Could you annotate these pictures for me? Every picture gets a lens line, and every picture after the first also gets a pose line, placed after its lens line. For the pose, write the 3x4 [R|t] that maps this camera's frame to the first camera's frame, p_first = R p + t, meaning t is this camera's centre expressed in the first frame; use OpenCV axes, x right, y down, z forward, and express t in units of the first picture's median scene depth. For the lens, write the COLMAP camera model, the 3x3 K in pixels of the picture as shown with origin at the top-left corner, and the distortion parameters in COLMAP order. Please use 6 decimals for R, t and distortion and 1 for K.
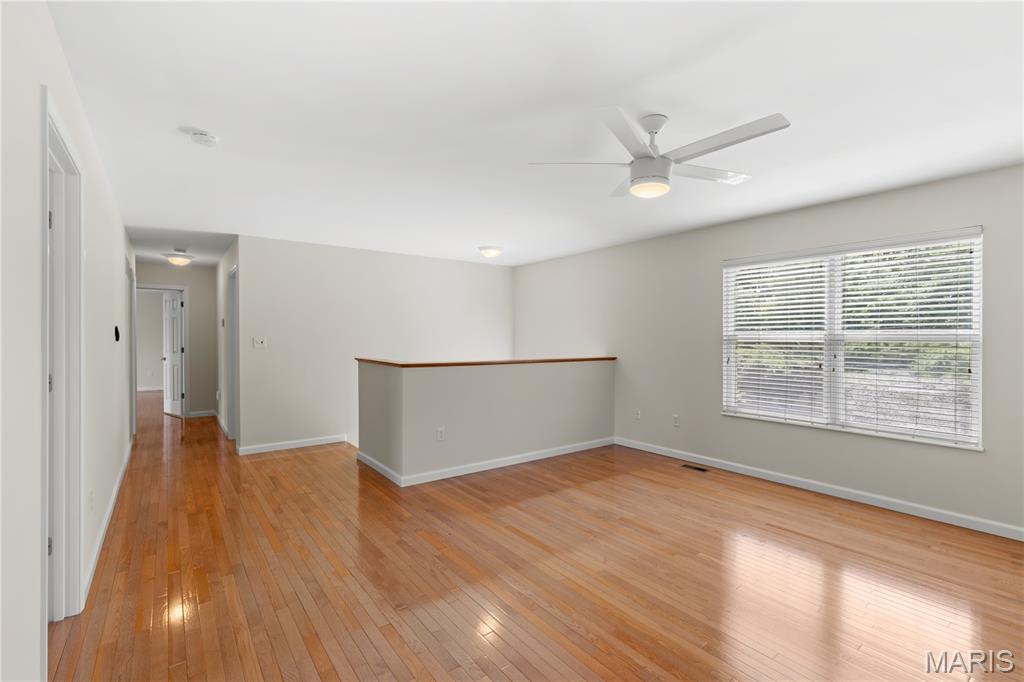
lens RADIAL K [[467.4, 0, 518.1], [0, 467.4, 343.3], [0, 0, 1]] dist [-0.000309, 0.000277]
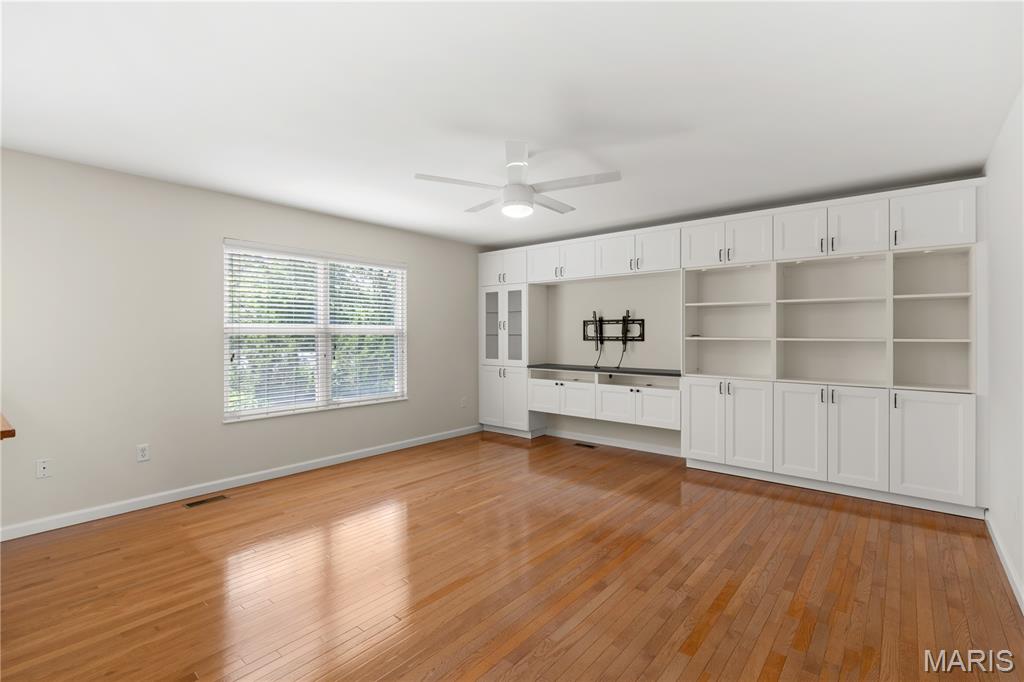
lens RADIAL K [[467.4, 0, 518.3], [0, 467.4, 331.8], [0, 0, 1]] dist [-0.000309, 0.000277]
pose [[-0.226599, -0.002707, 0.973984, -0.565500], [0.011897, 0.999914, 0.005546, -0.009793], [-0.973916, 0.012844, -0.226547, 0.787626]]
